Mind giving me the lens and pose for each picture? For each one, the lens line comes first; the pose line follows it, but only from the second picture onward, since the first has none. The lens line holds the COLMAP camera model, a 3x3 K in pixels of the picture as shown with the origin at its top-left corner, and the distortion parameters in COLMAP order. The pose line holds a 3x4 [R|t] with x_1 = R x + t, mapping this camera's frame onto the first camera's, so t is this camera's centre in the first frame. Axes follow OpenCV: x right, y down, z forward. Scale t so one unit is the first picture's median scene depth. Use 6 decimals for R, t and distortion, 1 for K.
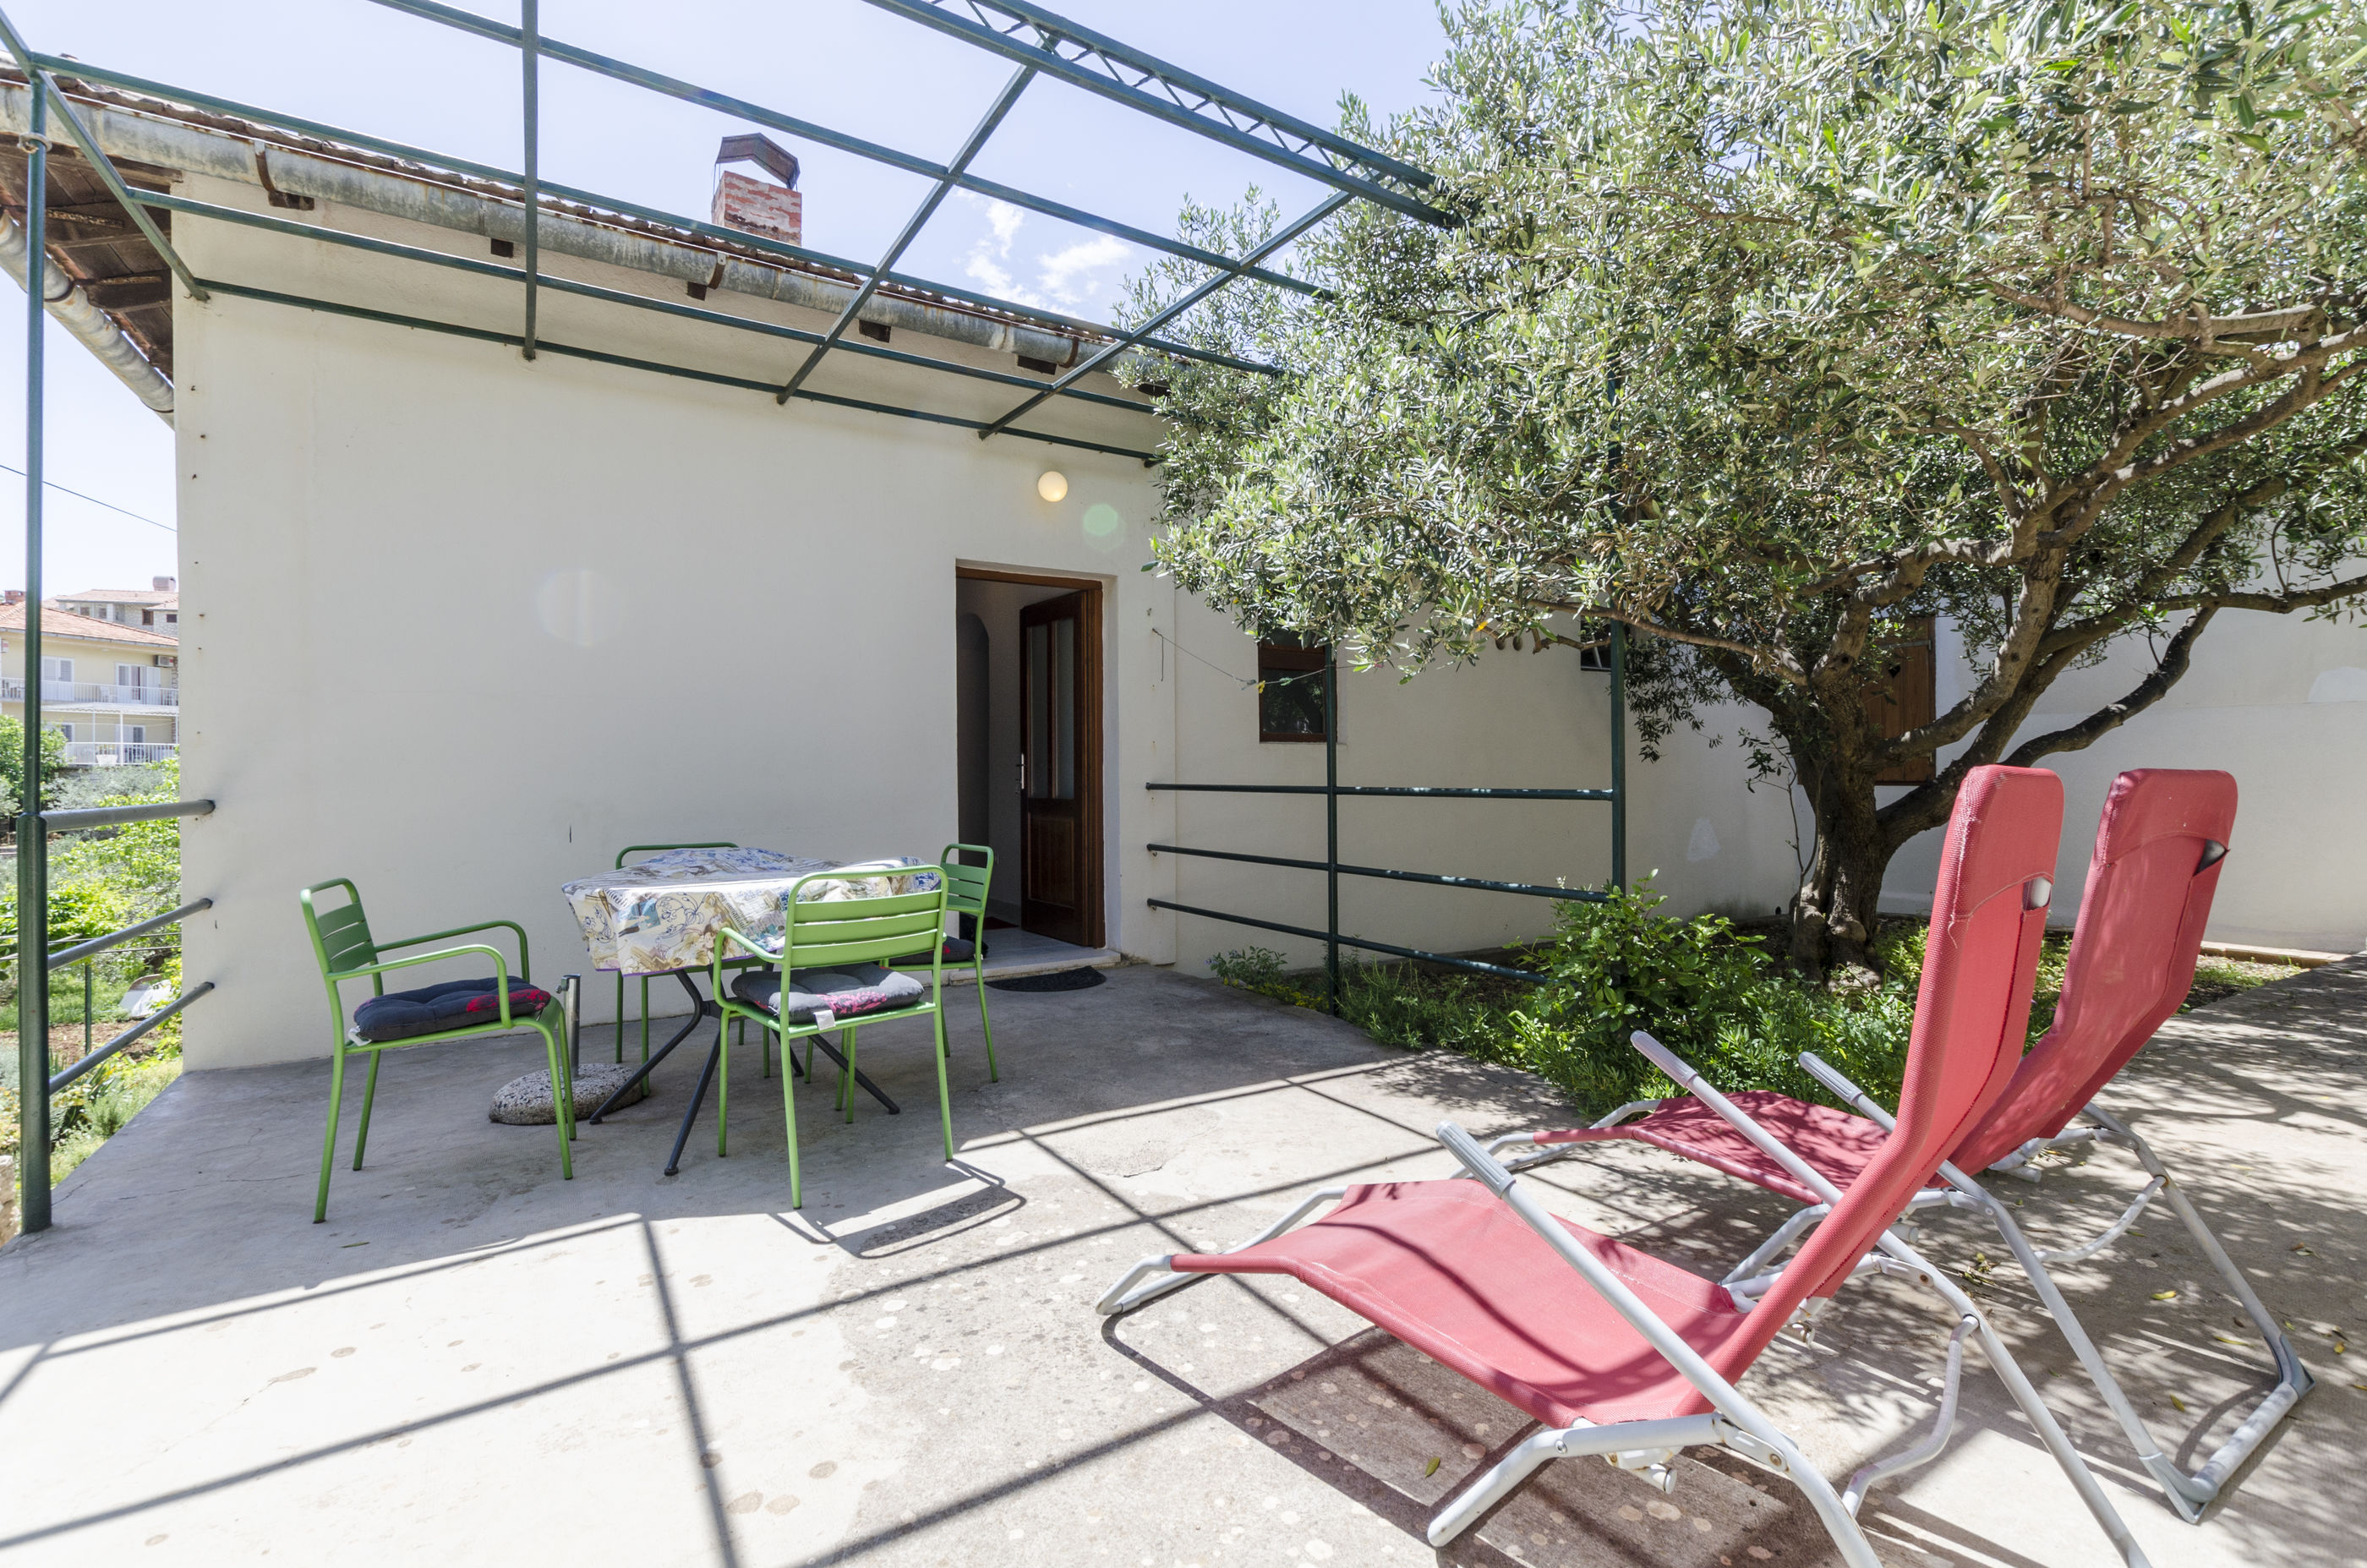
lens RADIAL K [[1040.8, 0, 1183.5], [0, 1040.8, 784.0], [0, 0, 1]] dist [0.006285, -0.000293]
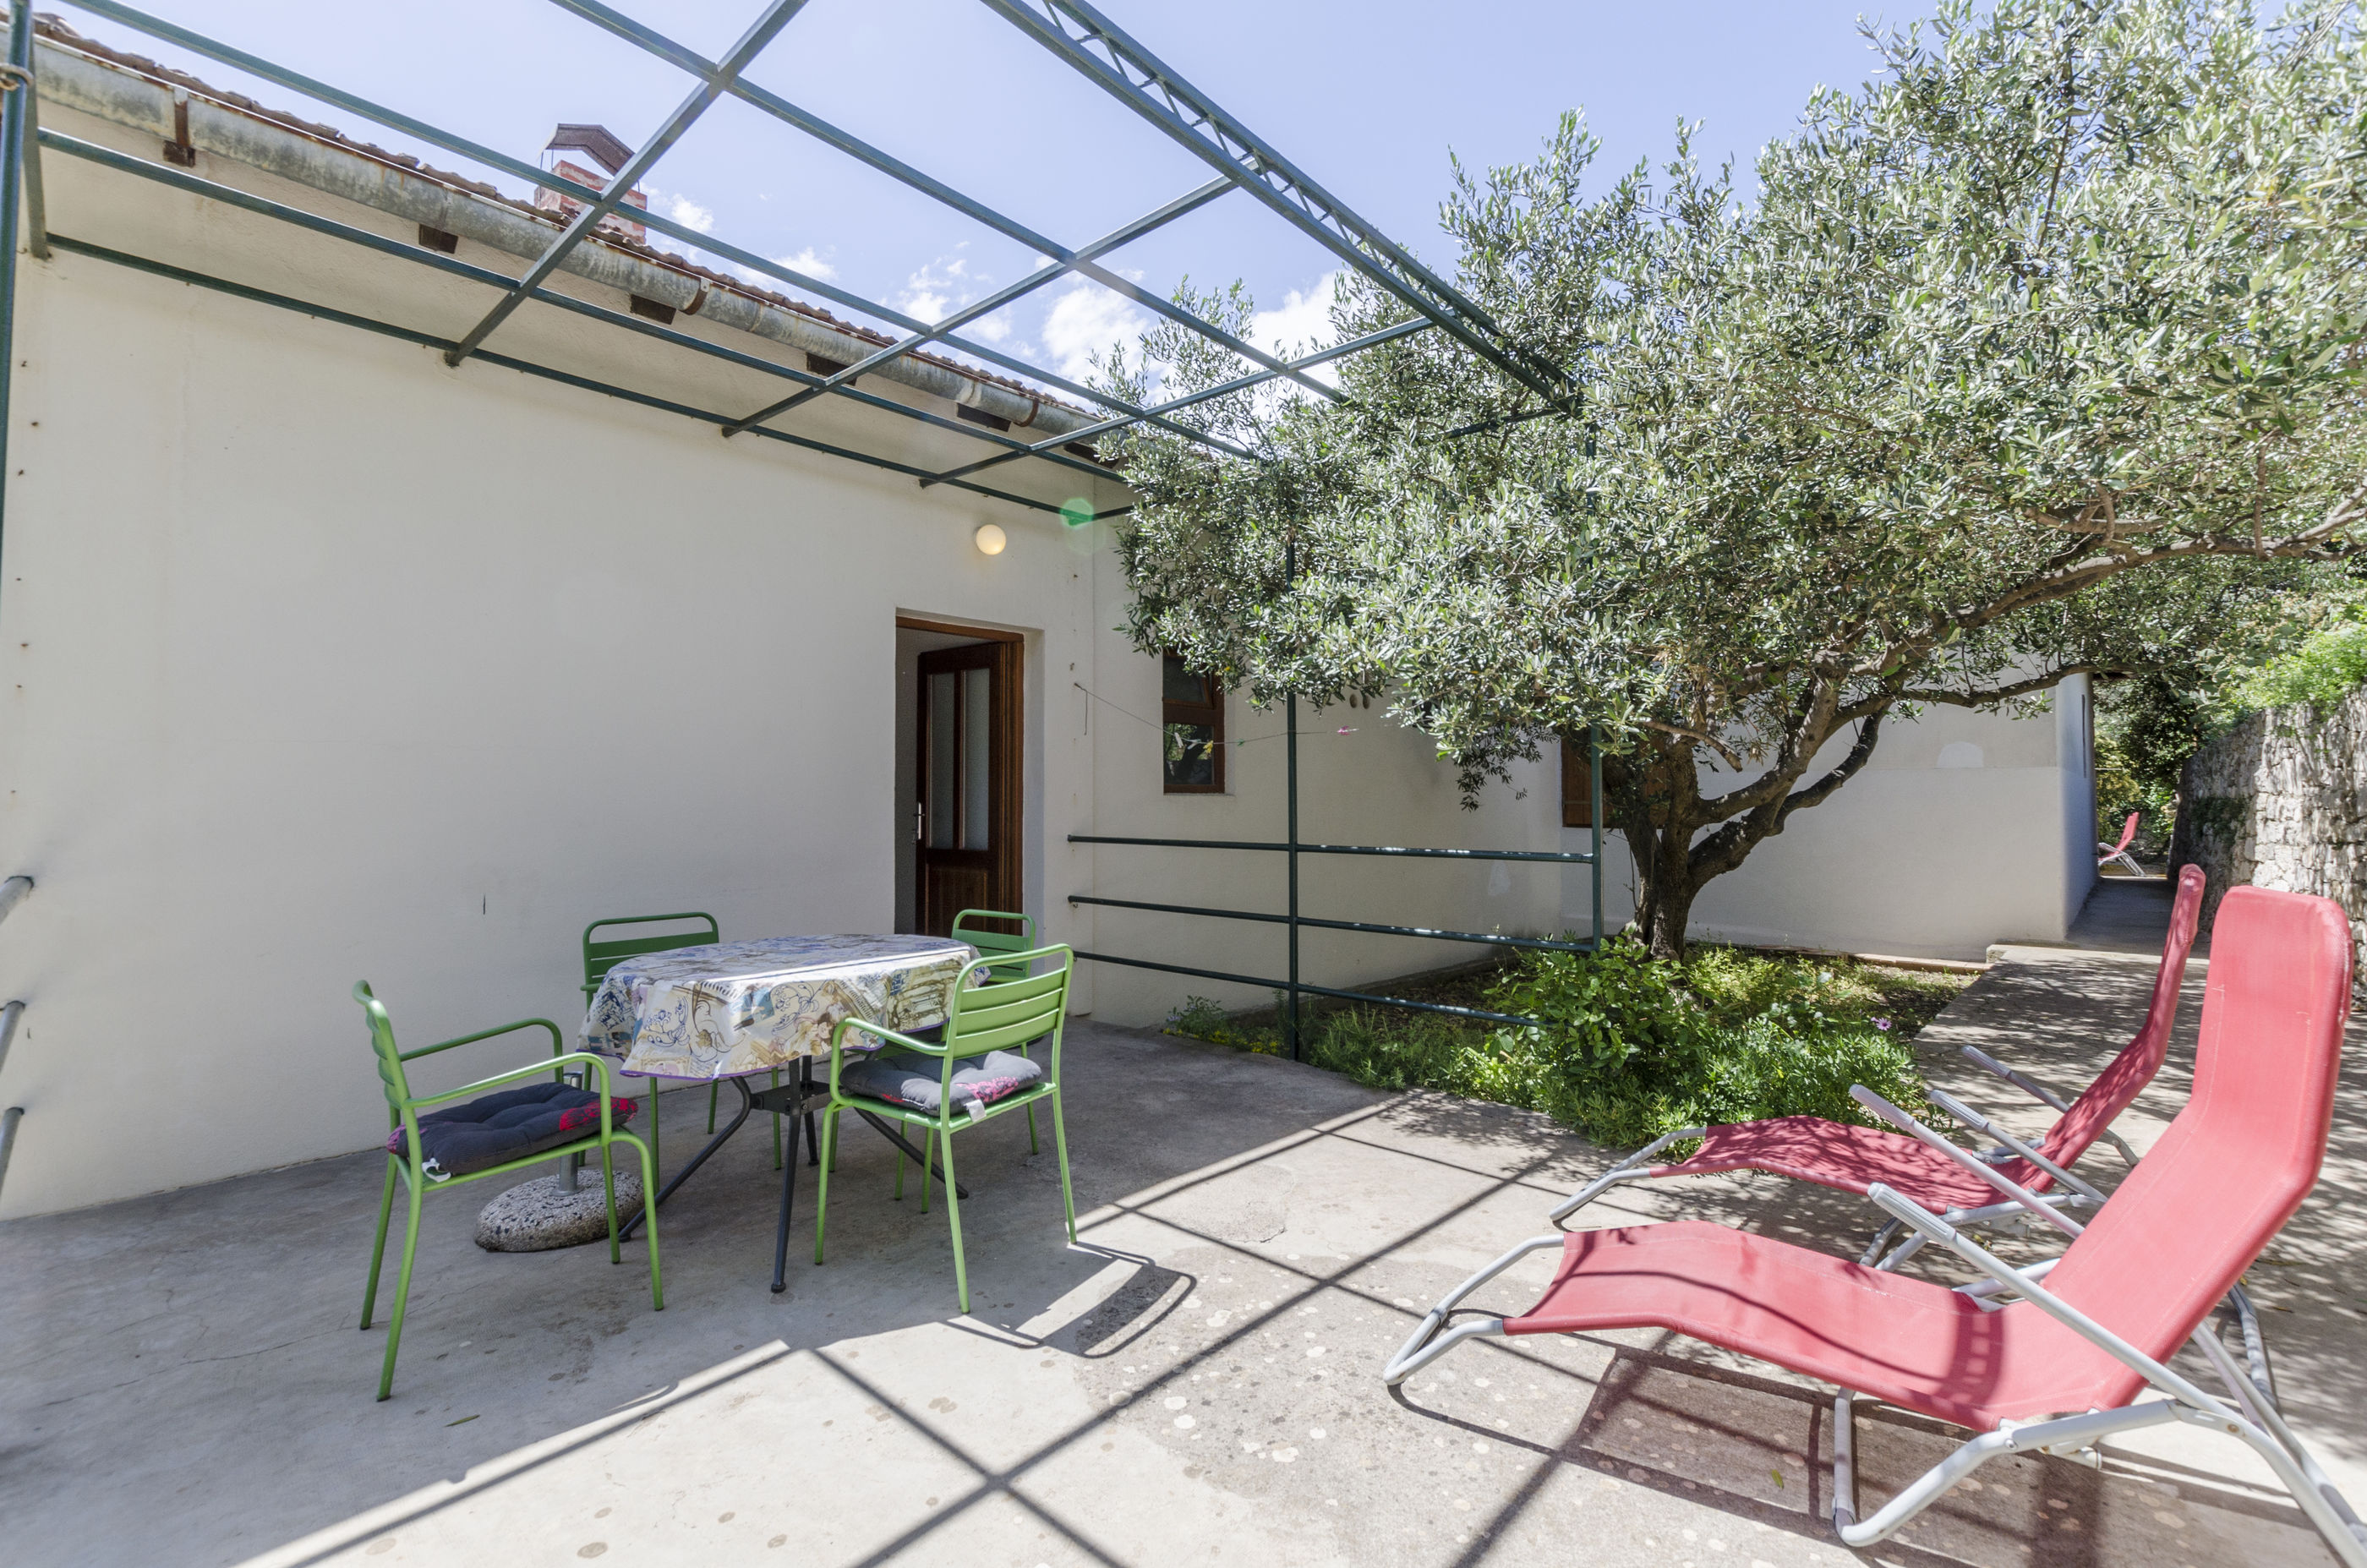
lens RADIAL K [[1021.7, 0, 1185.5], [0, 1021.7, 782.8], [0, 0, 1]] dist [0.005273, -0.001811]
pose [[0.966095, 0.009901, 0.257997, -0.326530], [-0.002277, 0.999552, -0.029831, -0.040044], [-0.258177, 0.028232, 0.965685, 0.021079]]
